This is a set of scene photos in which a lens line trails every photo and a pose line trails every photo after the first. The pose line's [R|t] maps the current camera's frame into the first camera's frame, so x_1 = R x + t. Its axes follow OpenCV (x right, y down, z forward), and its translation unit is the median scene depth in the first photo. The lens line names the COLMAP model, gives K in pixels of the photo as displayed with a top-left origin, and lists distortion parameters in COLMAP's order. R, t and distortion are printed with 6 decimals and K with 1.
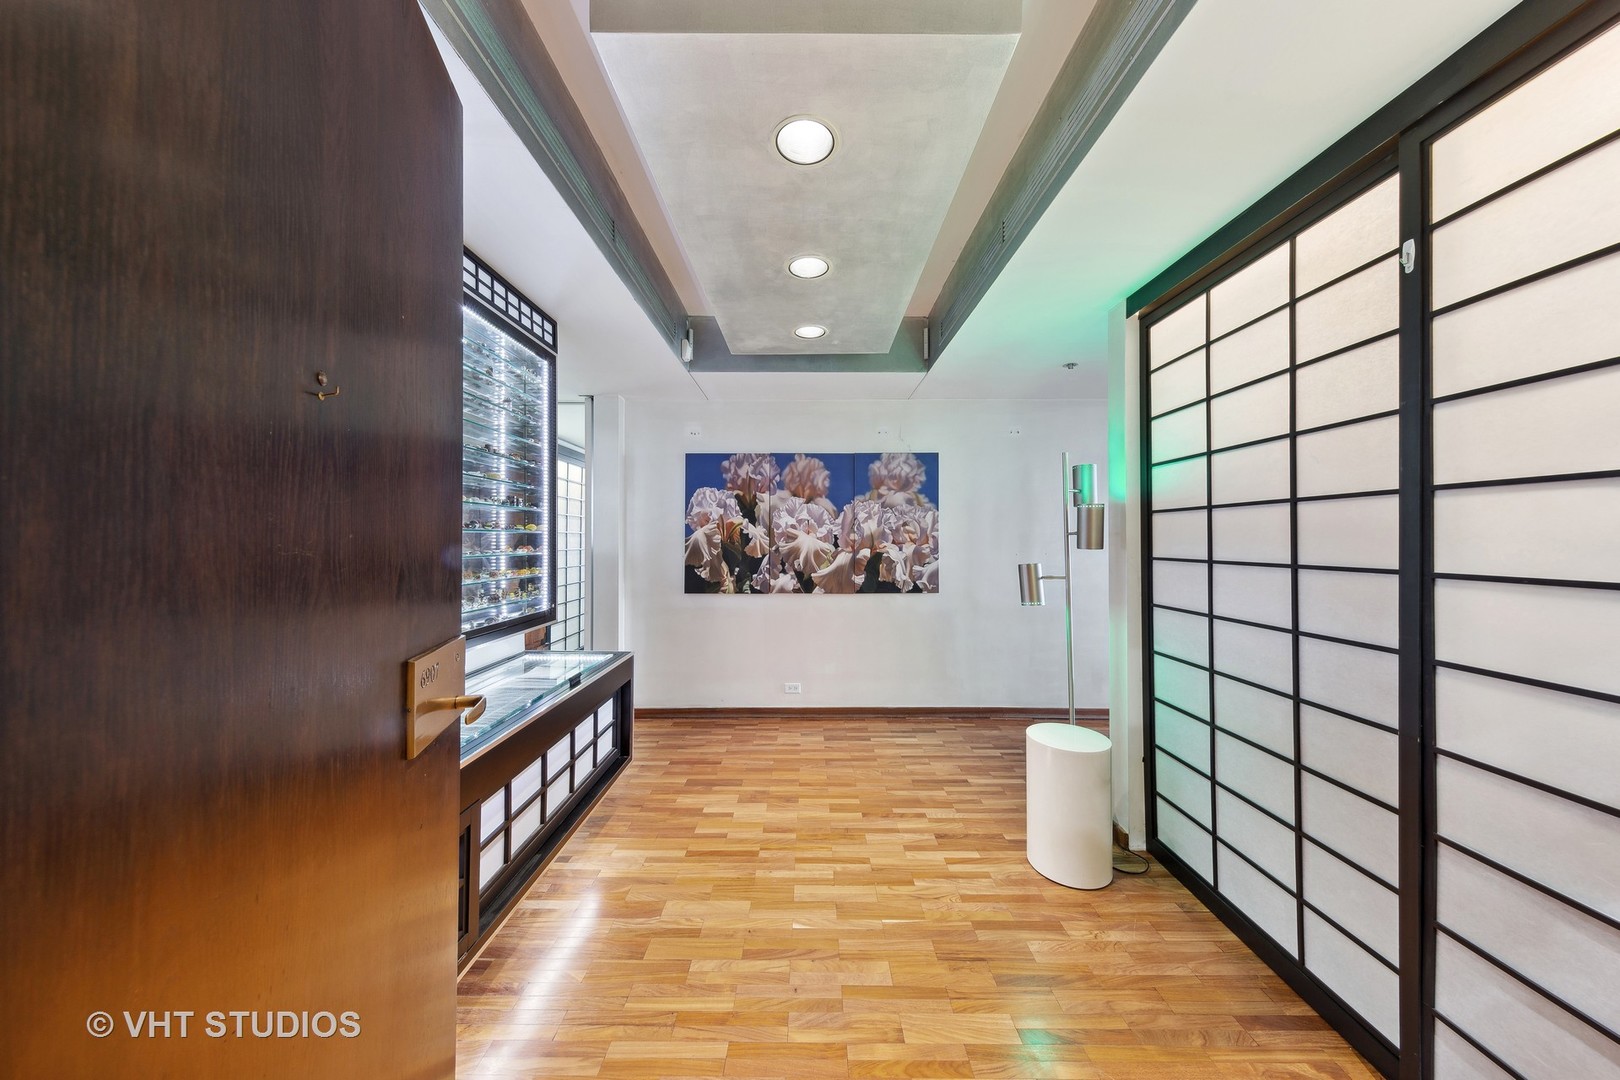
lens RADIAL K [[529.8, 0, 813.6], [0, 529.8, 534.7], [0, 0, 1]] dist [0.004480, -0.000432]
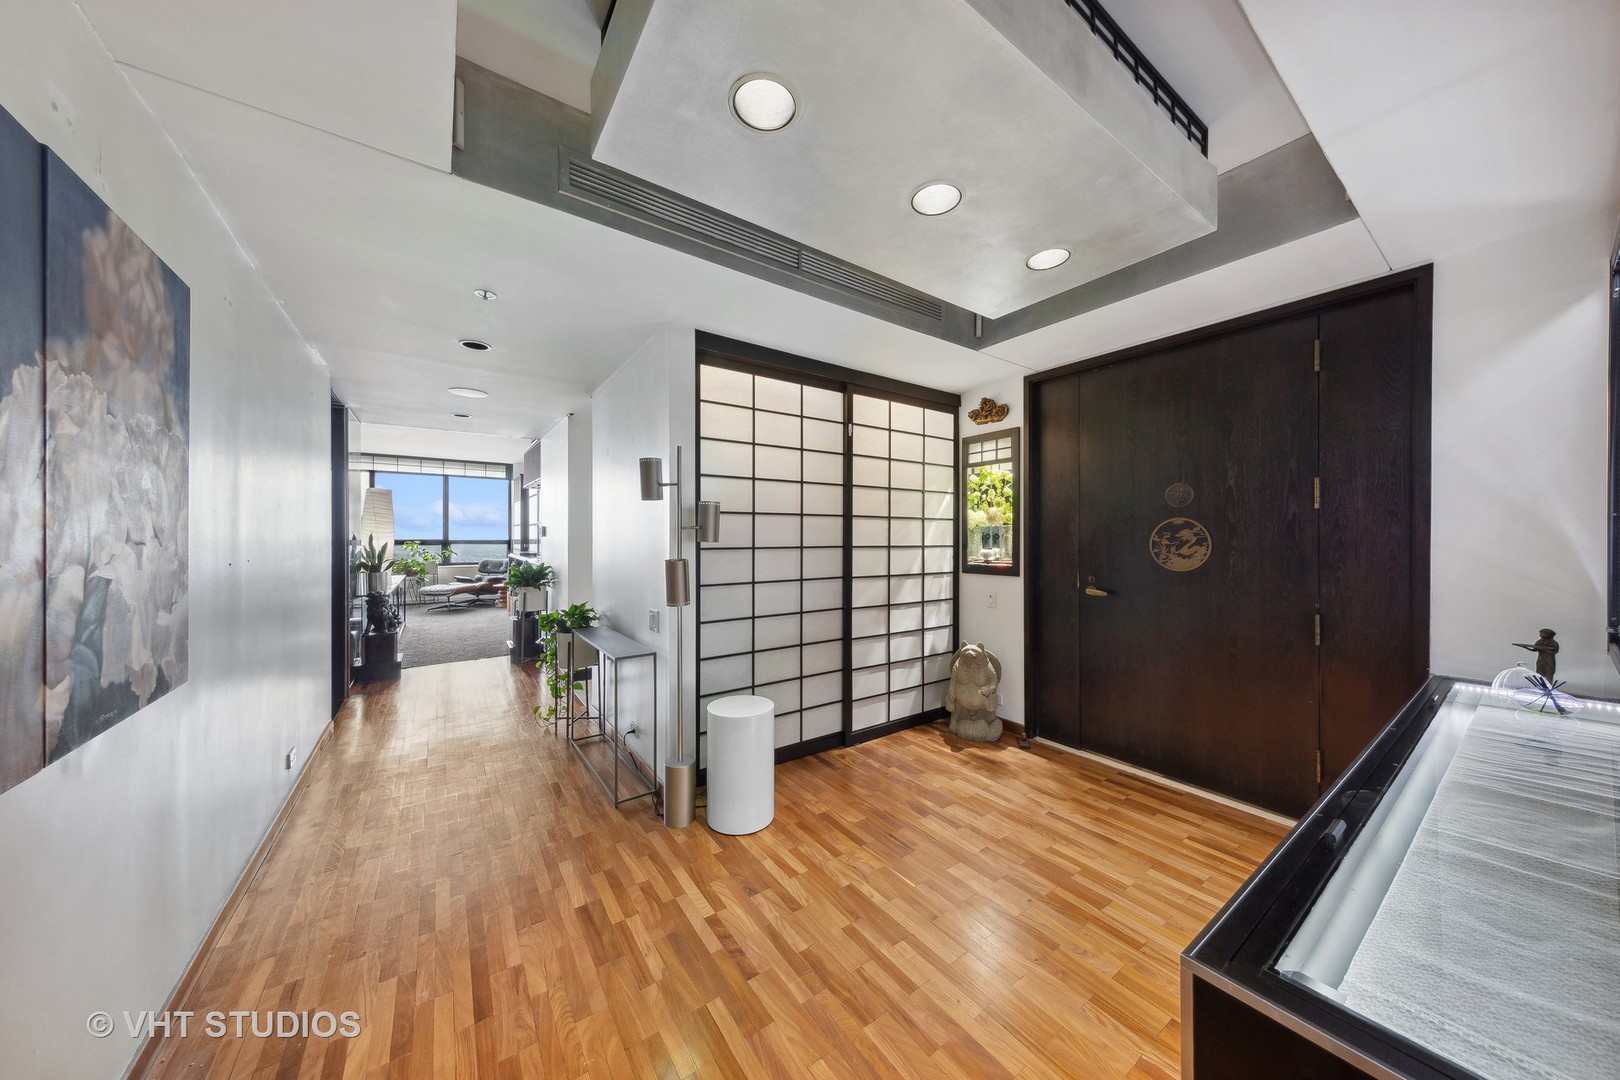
lens RADIAL K [[529.8, 0, 801.9], [0, 529.8, 538.3], [0, 0, 1]] dist [0.004480, -0.000432]
pose [[-0.581488, -0.002791, 0.813550, -0.511154], [-0.004870, 0.999988, -0.000051, 0.017152], [-0.813540, -0.003992, -0.581495, 1.512054]]
